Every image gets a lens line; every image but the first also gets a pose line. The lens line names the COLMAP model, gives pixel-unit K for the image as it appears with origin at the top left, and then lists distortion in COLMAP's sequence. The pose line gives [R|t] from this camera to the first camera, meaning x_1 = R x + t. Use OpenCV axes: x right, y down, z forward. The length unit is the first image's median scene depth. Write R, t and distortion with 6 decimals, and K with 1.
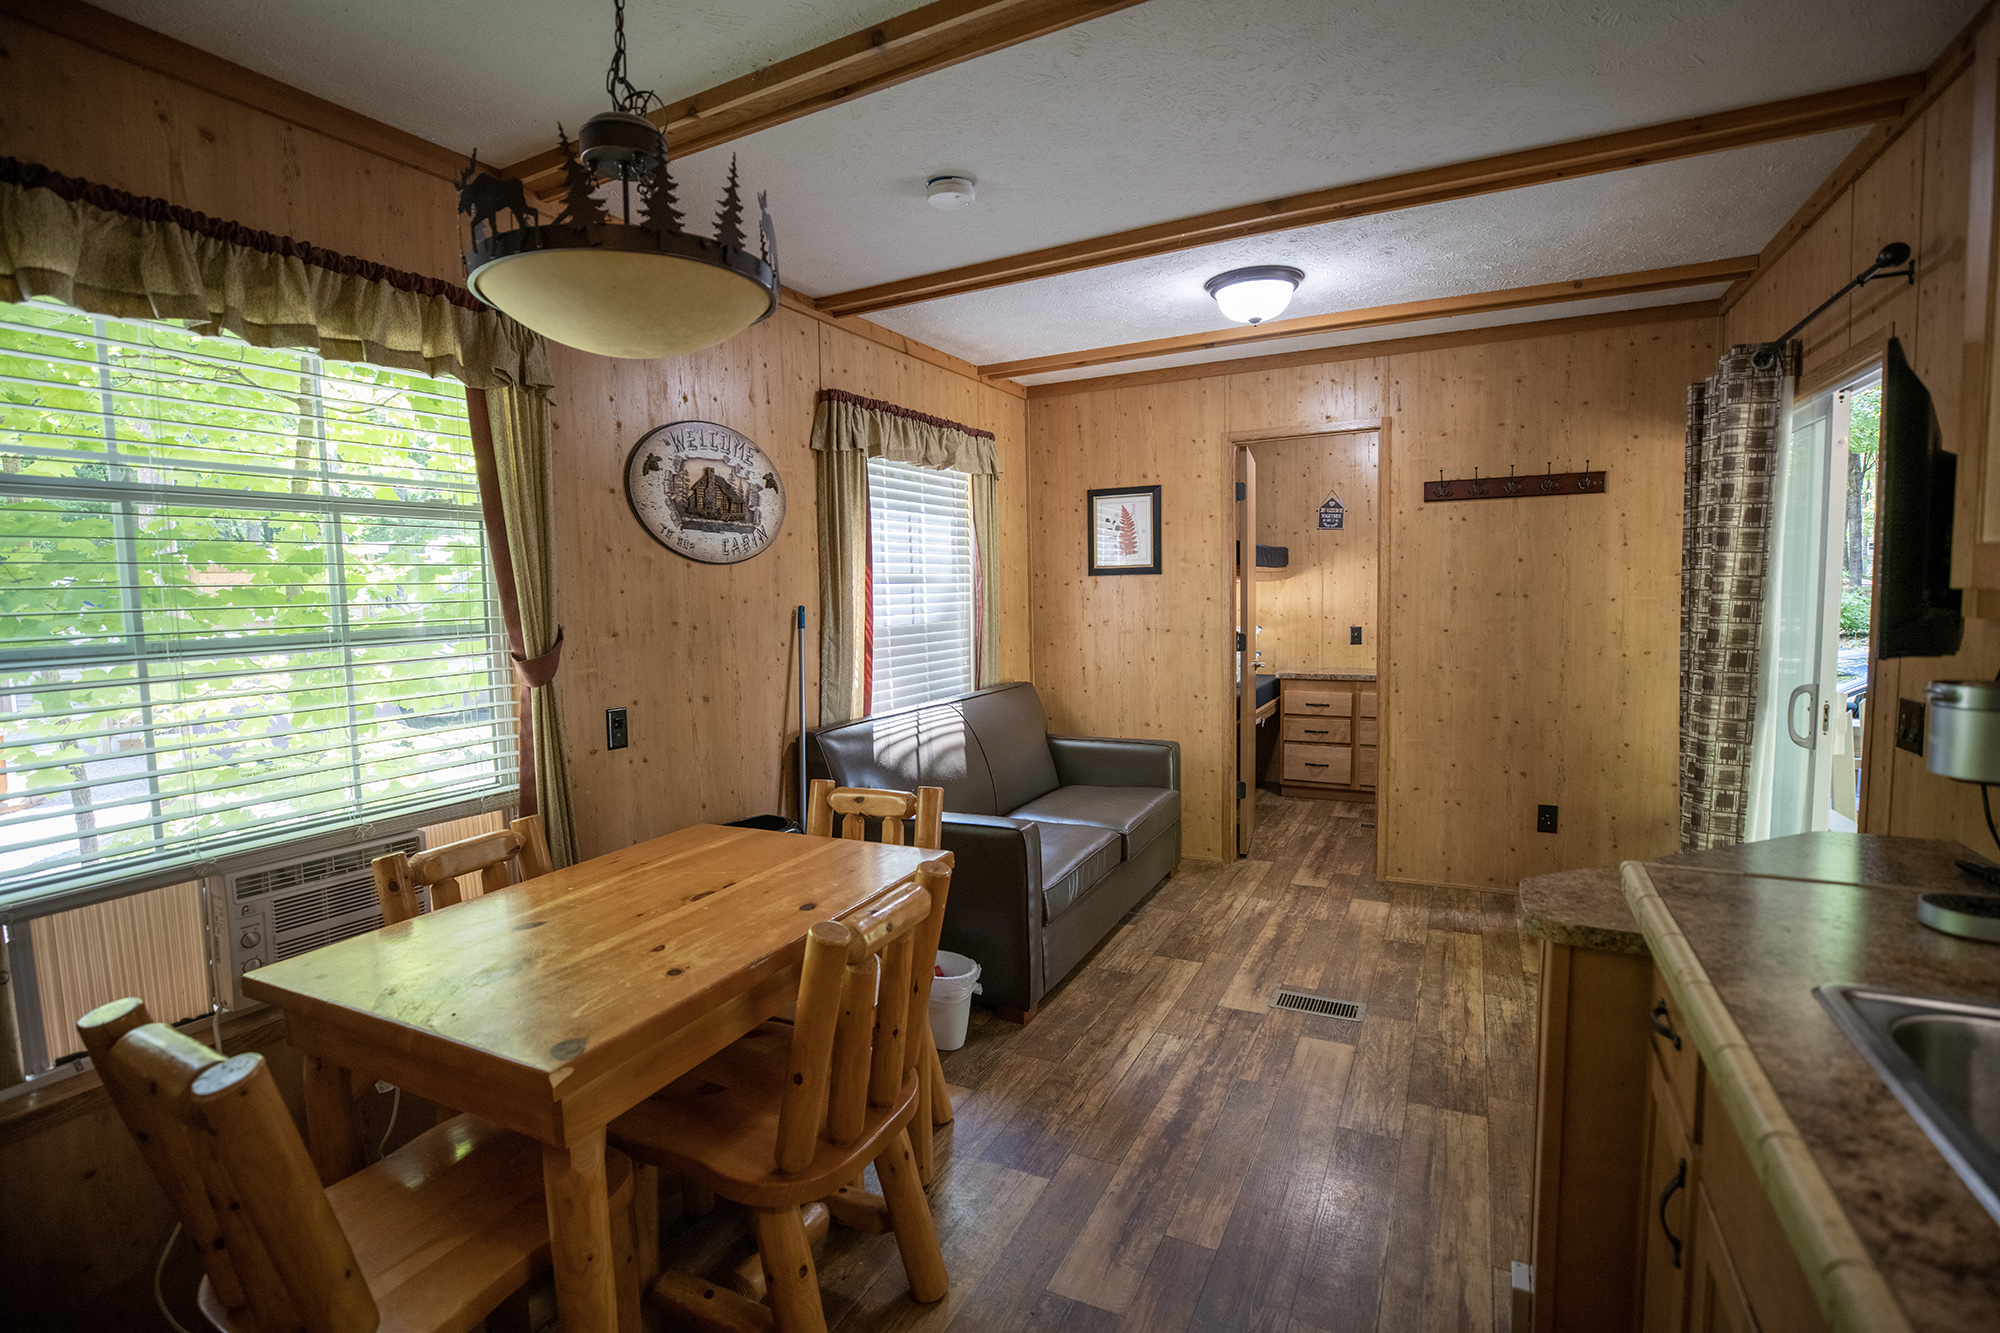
lens RADIAL K [[933.1, 0, 1001.5], [0, 933.1, 669.2], [0, 0, 1]] dist [-0.001267, -0.000004]
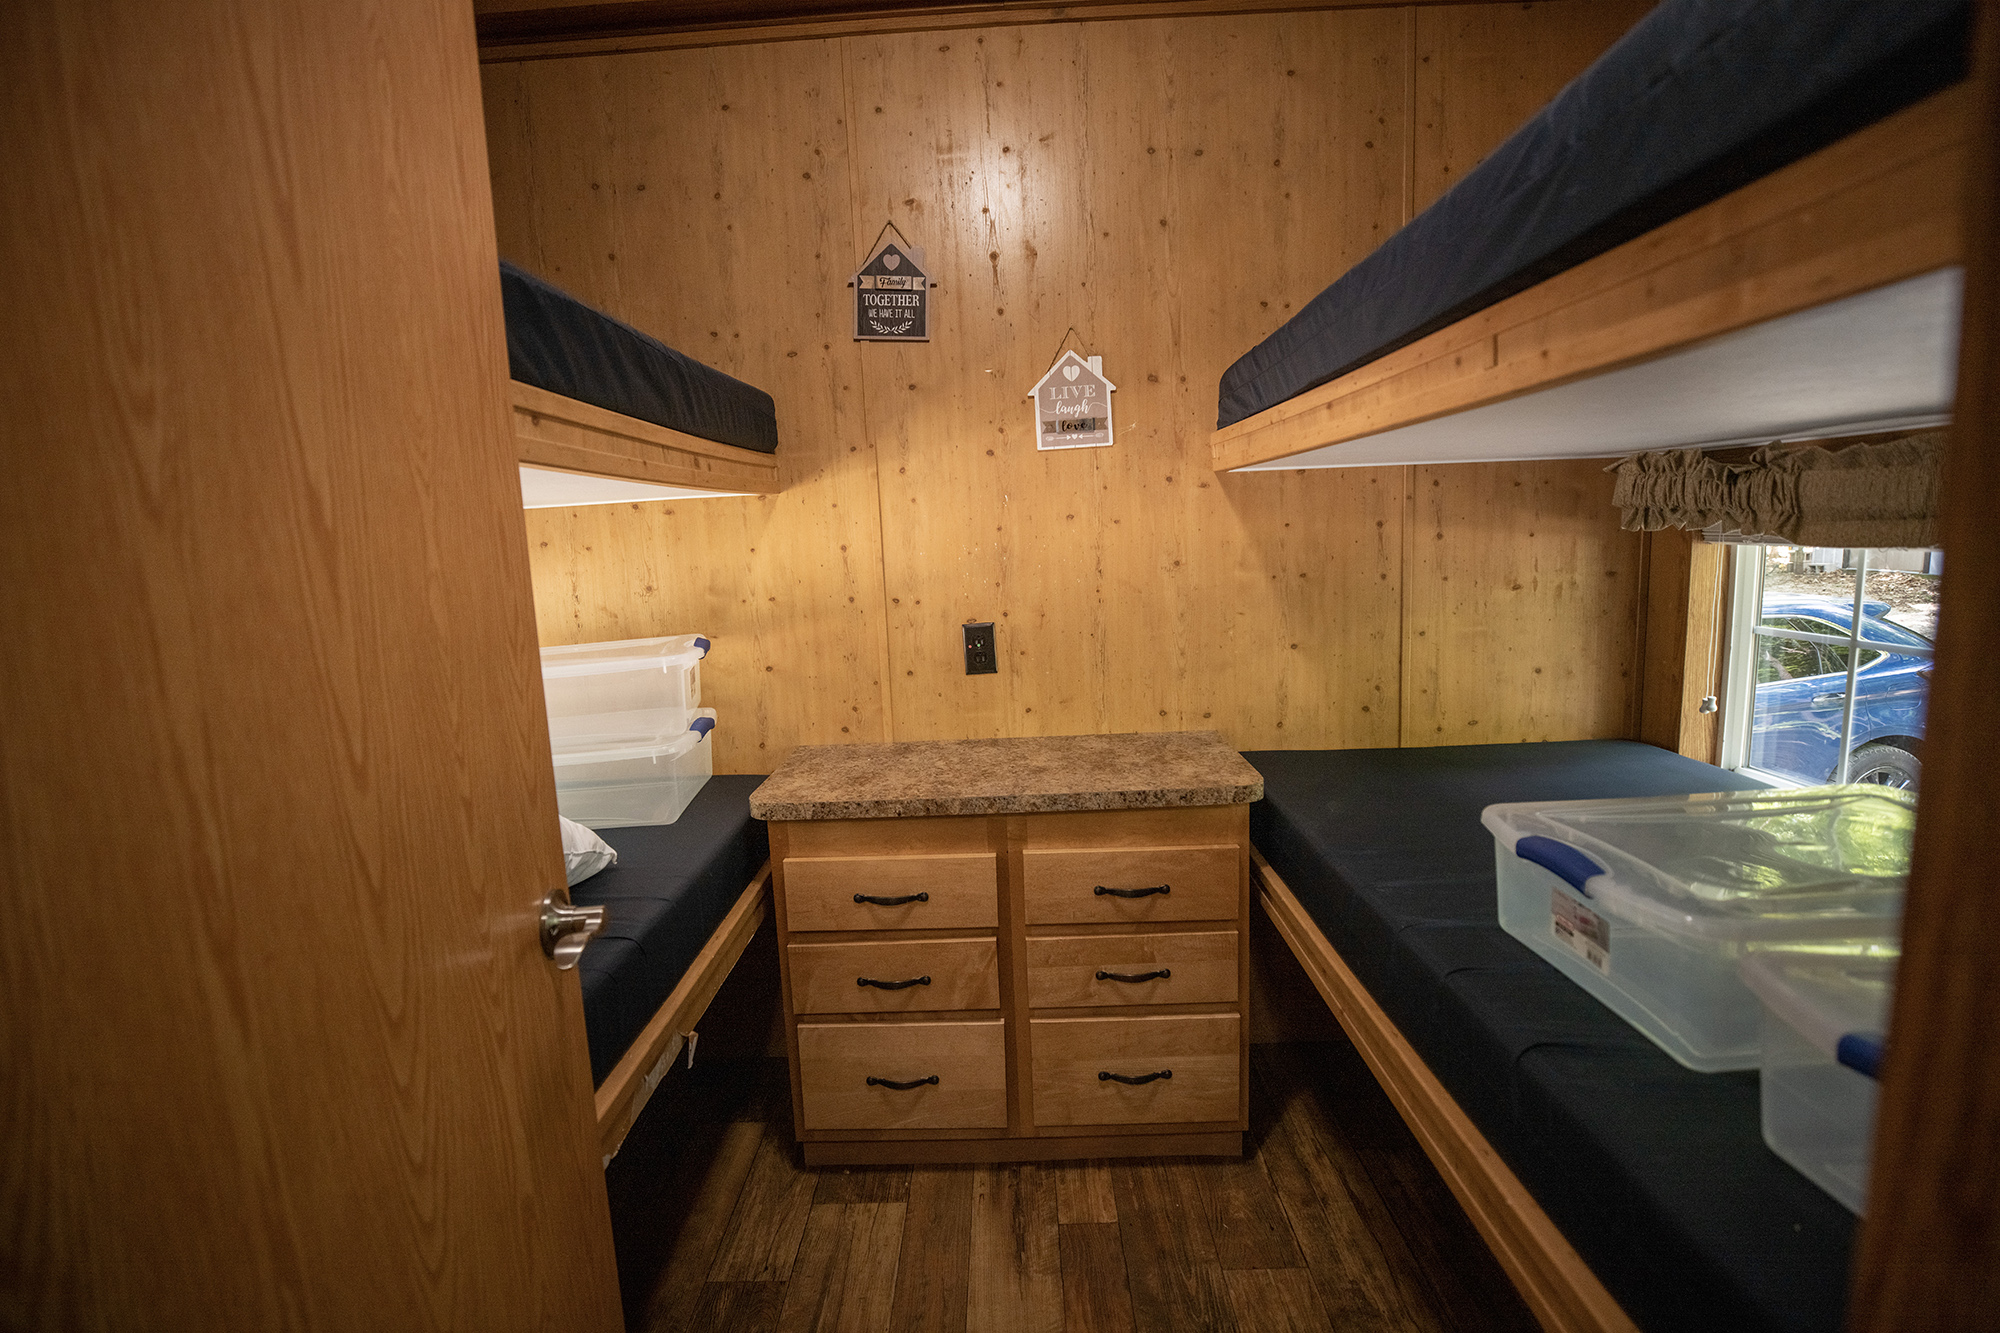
lens RADIAL K [[933.1, 0, 995.5], [0, 933.1, 666.6], [0, 0, 1]] dist [-0.001267, -0.000004]
pose [[0.898732, -0.076878, 0.431706, 0.232621], [0.061128, 0.996864, 0.050263, -0.047038], [-0.434216, -0.018783, 0.900613, 0.680589]]
